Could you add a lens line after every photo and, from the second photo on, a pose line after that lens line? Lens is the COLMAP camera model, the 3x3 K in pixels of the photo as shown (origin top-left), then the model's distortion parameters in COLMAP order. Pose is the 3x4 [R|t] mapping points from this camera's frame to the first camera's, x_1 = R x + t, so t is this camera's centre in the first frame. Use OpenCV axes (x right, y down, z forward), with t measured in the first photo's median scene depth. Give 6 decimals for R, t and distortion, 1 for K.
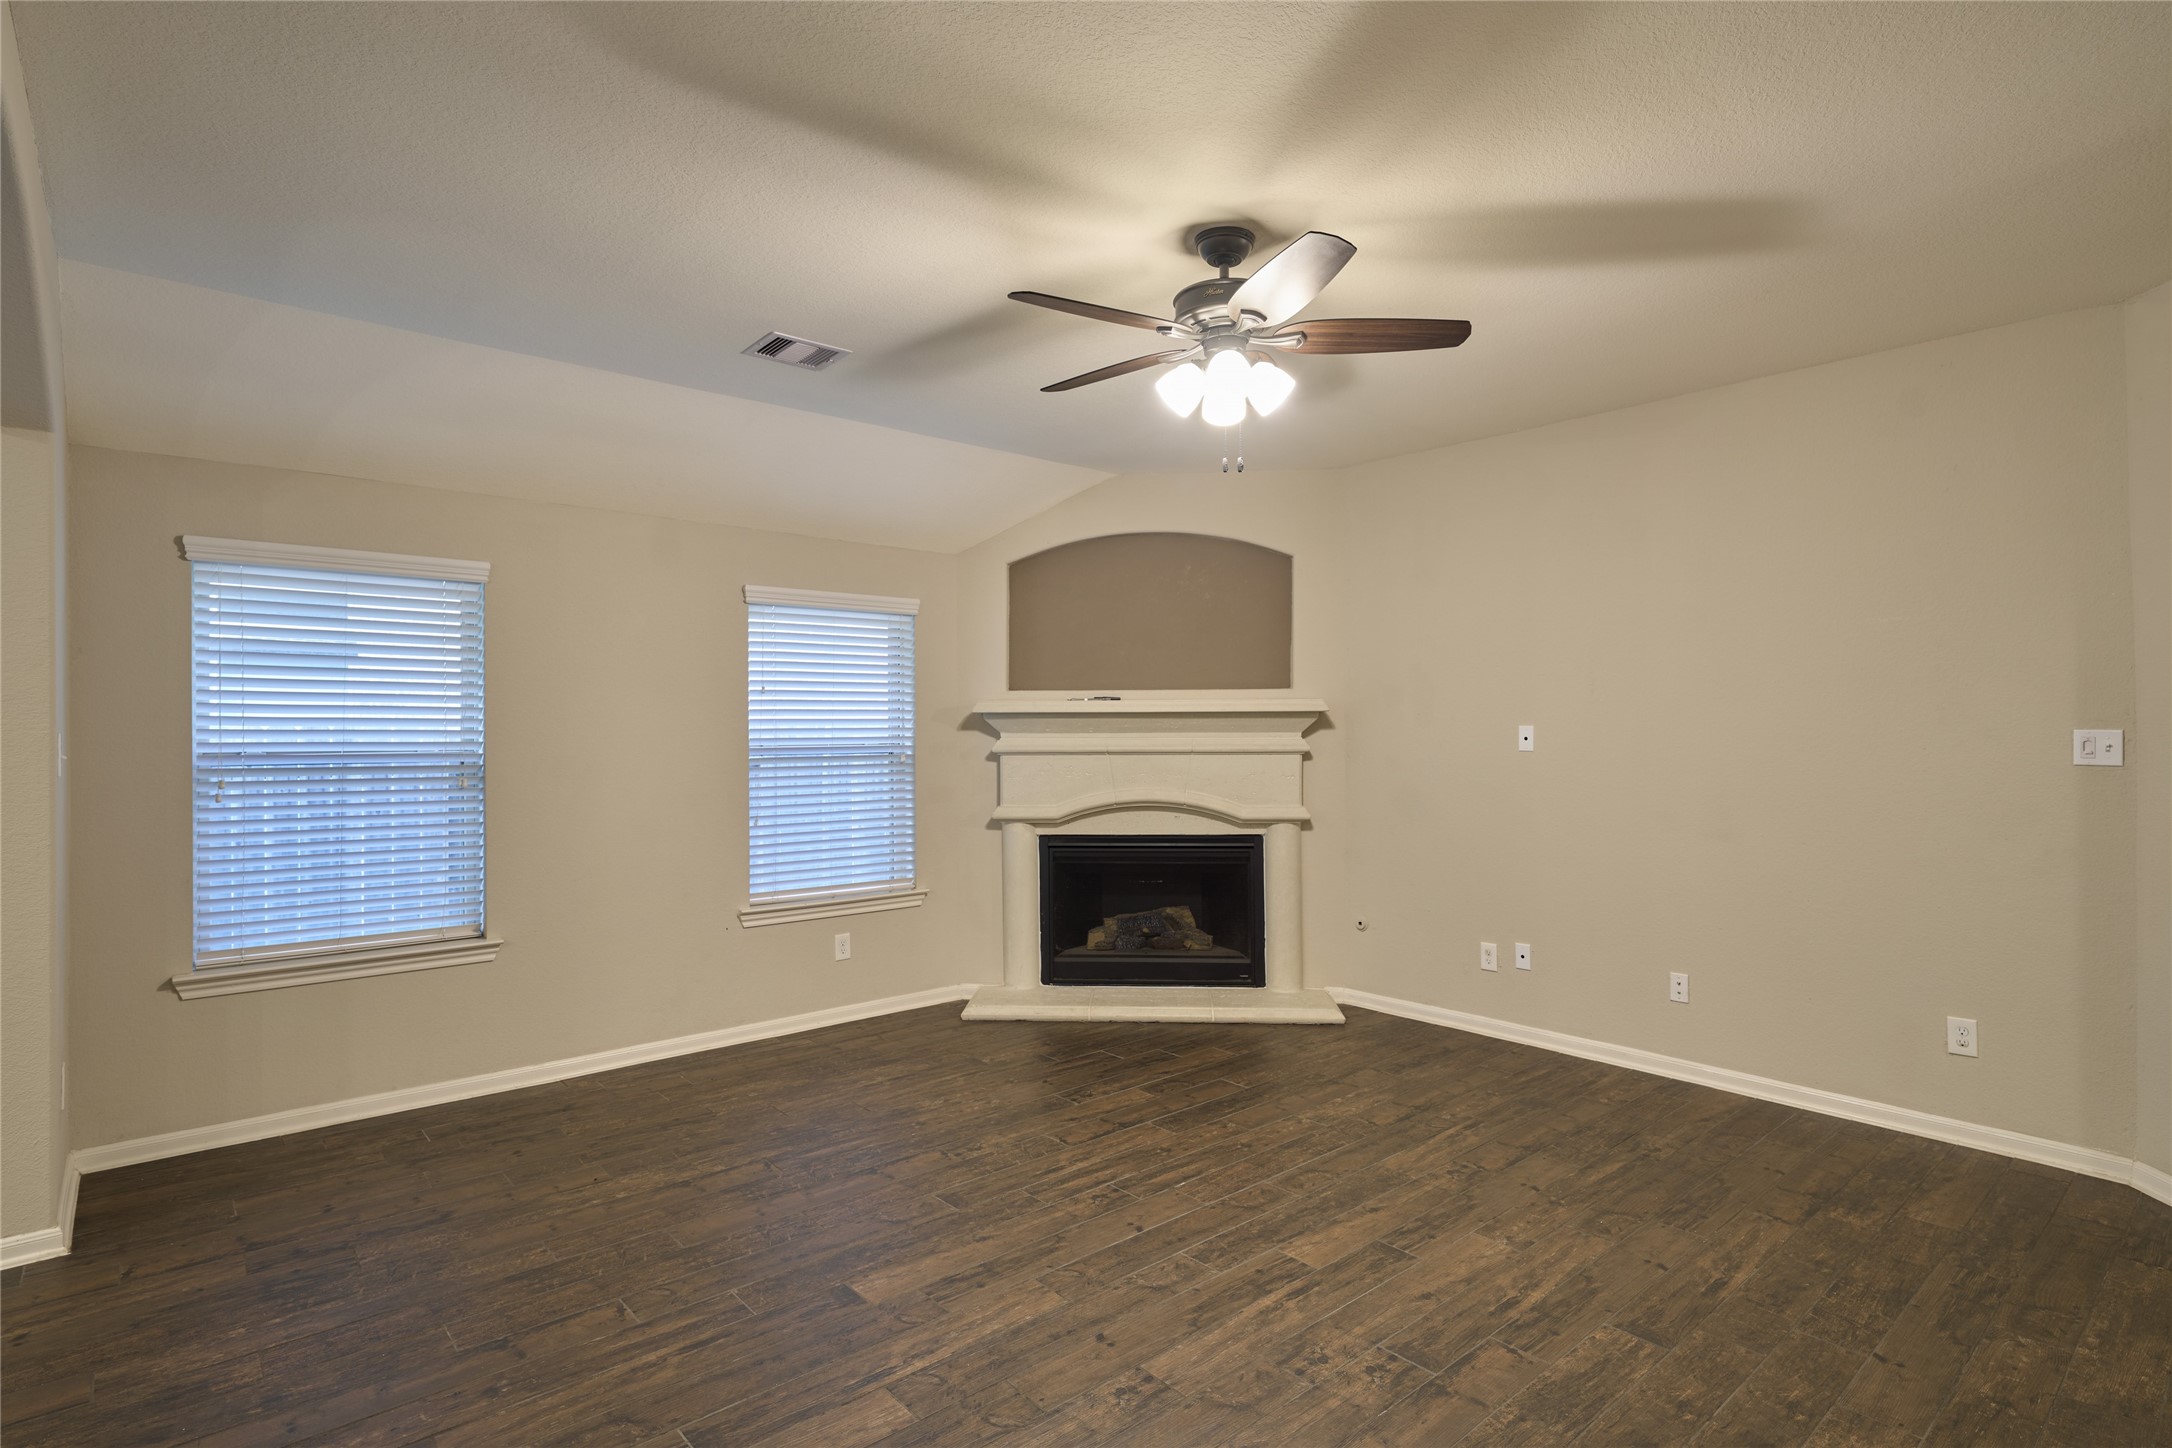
lens RADIAL K [[1080.6, 0, 1090.4], [0, 1080.6, 723.4], [0, 0, 1]] dist [0.003022, 0.000408]
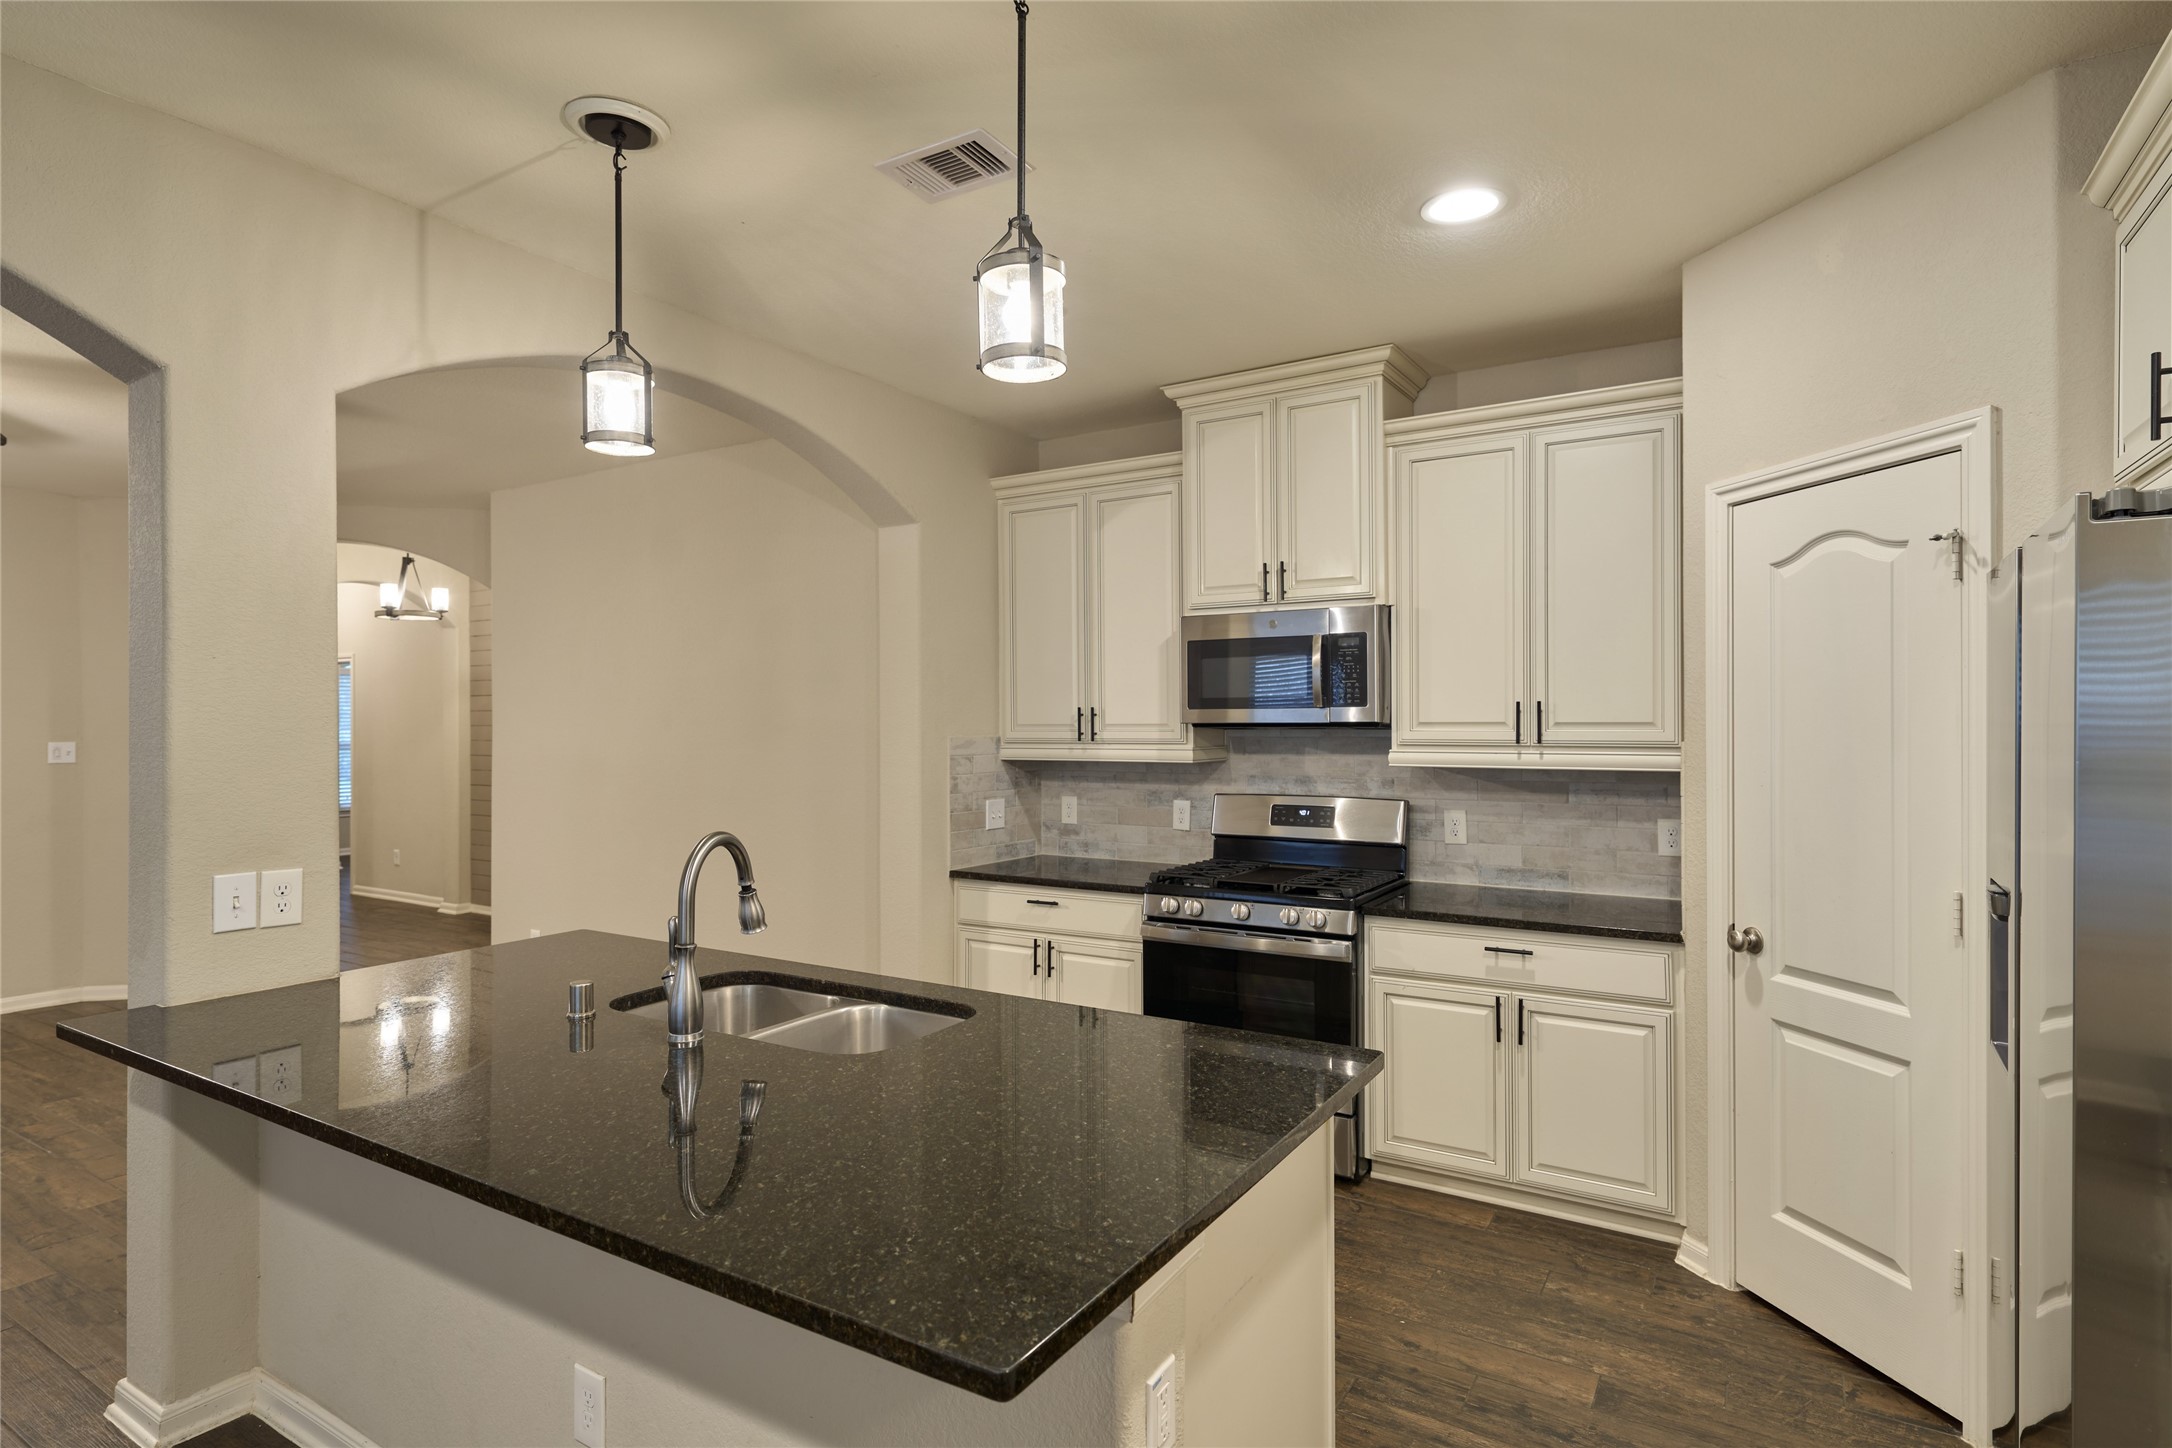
lens RADIAL K [[1121.2, 0, 1086.0], [0, 1121.2, 724.0], [0, 0, 1]] dist [0.006296, 0.001279]
pose [[-0.293158, 0.003116, 0.956059, -1.198166], [0.003206, 0.999992, -0.002276, -0.013452], [-0.956059, 0.002398, -0.293165, -0.019394]]
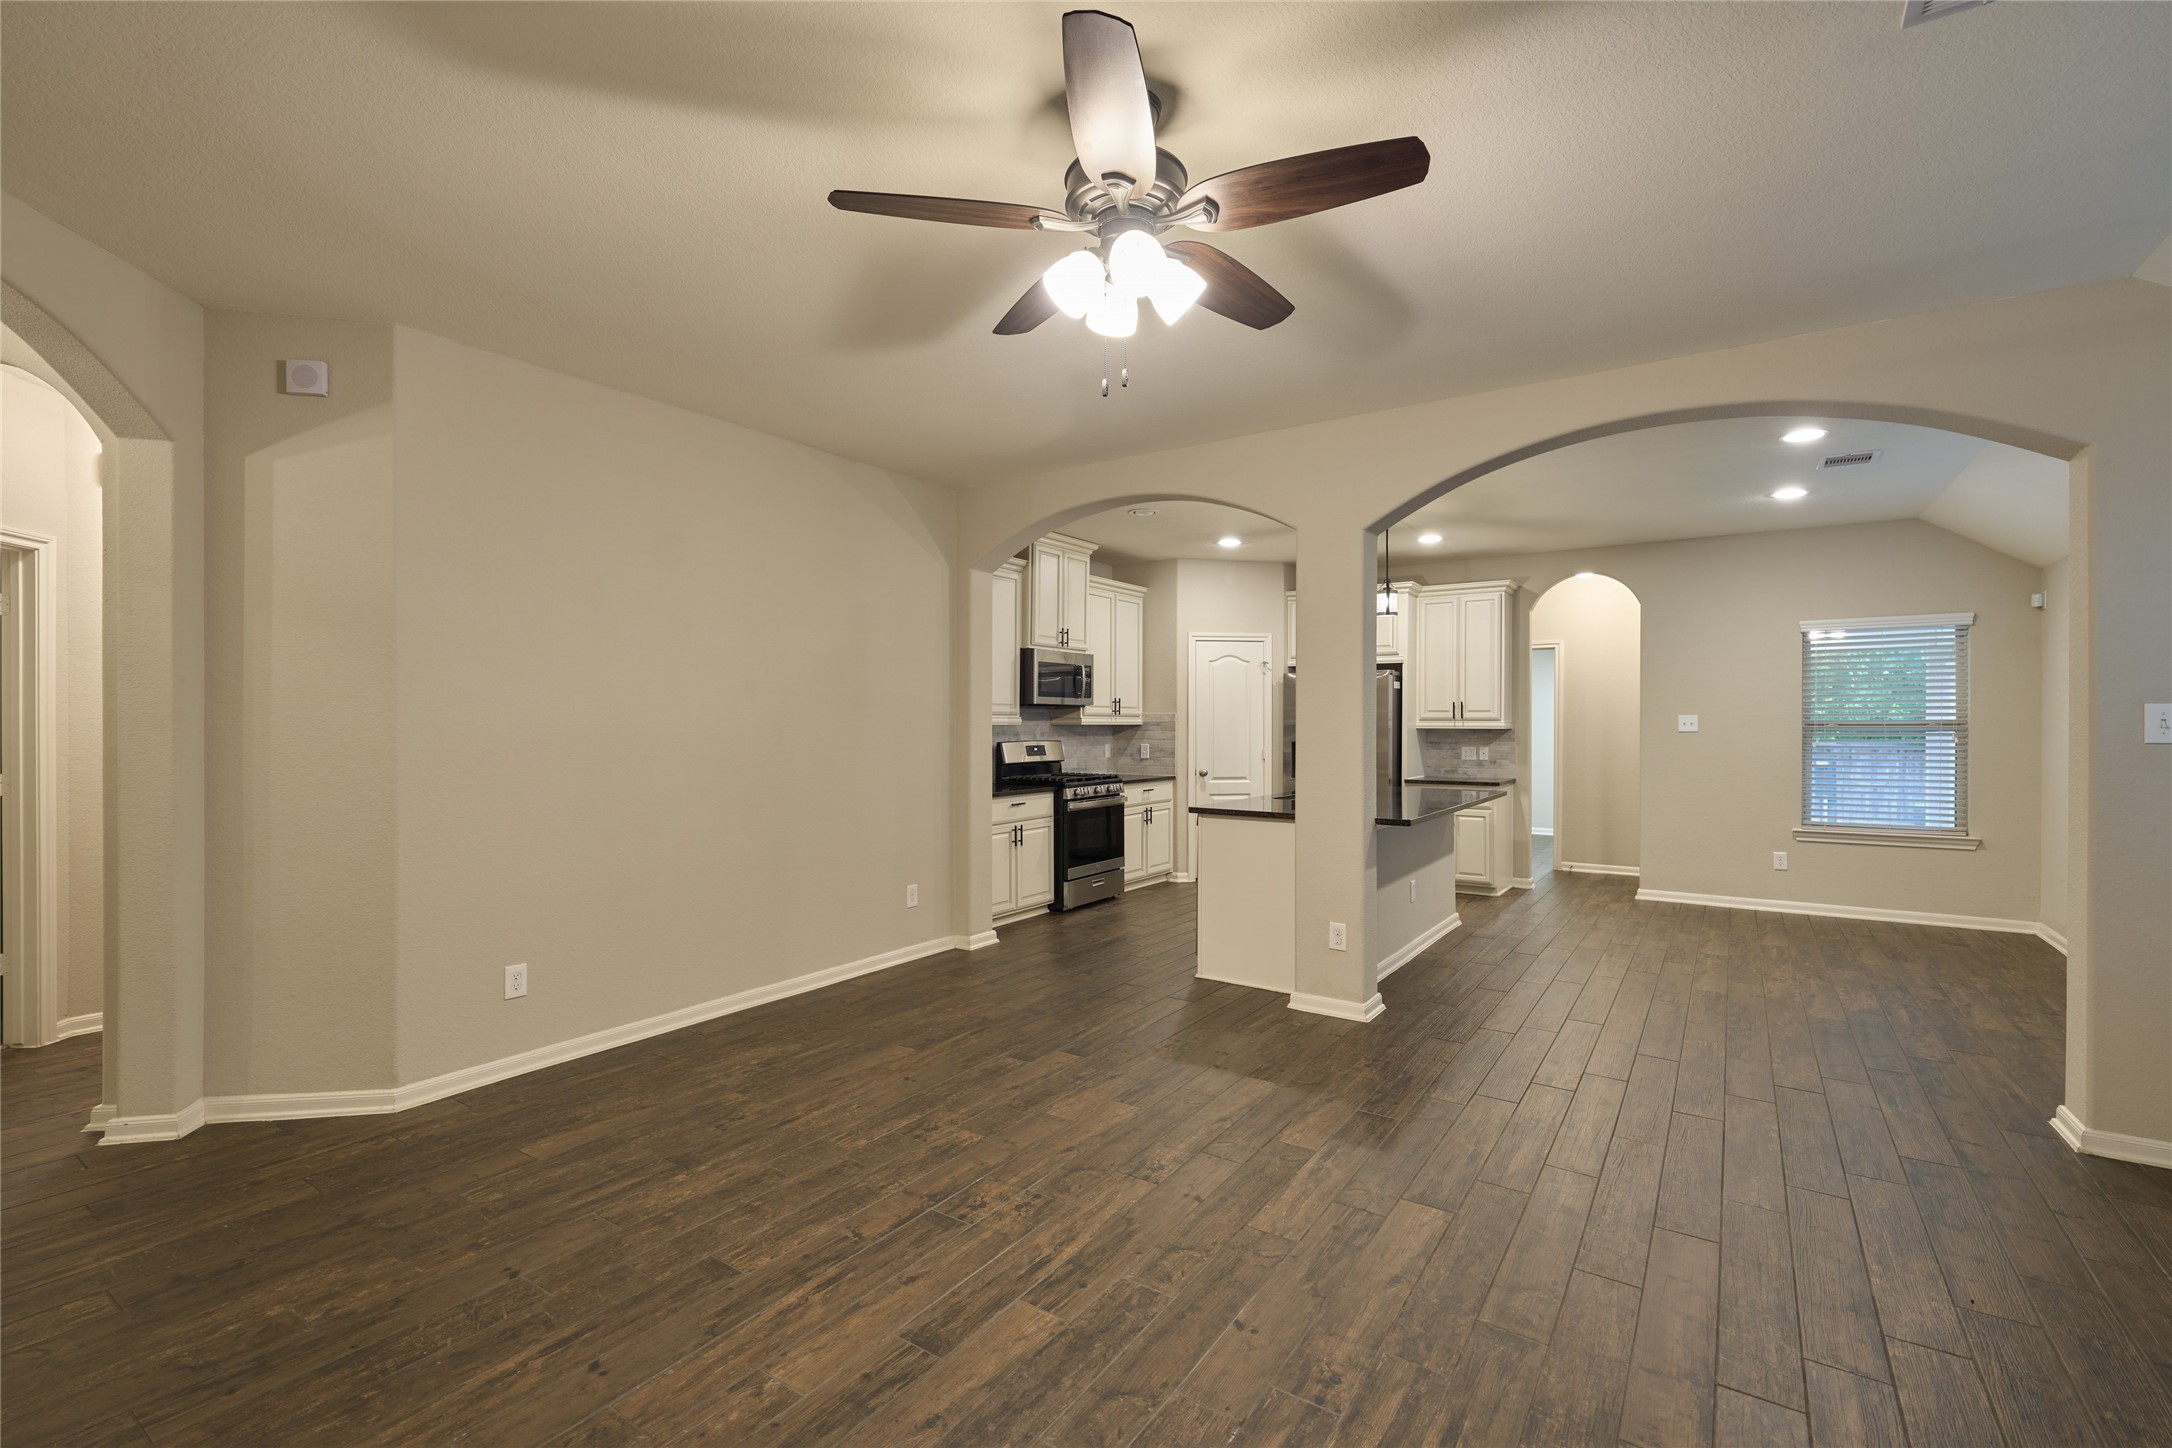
lens RADIAL K [[947.1, 0, 1091.8], [0, 947.1, 721.5], [0, 0, 1]] dist [-0.000096, -0.000085]
pose [[-0.966724, 0.001761, -0.255816, 0.282853], [0.002220, 0.999996, -0.001505, 0.022578], [0.255813, -0.002023, -0.966724, 1.425162]]
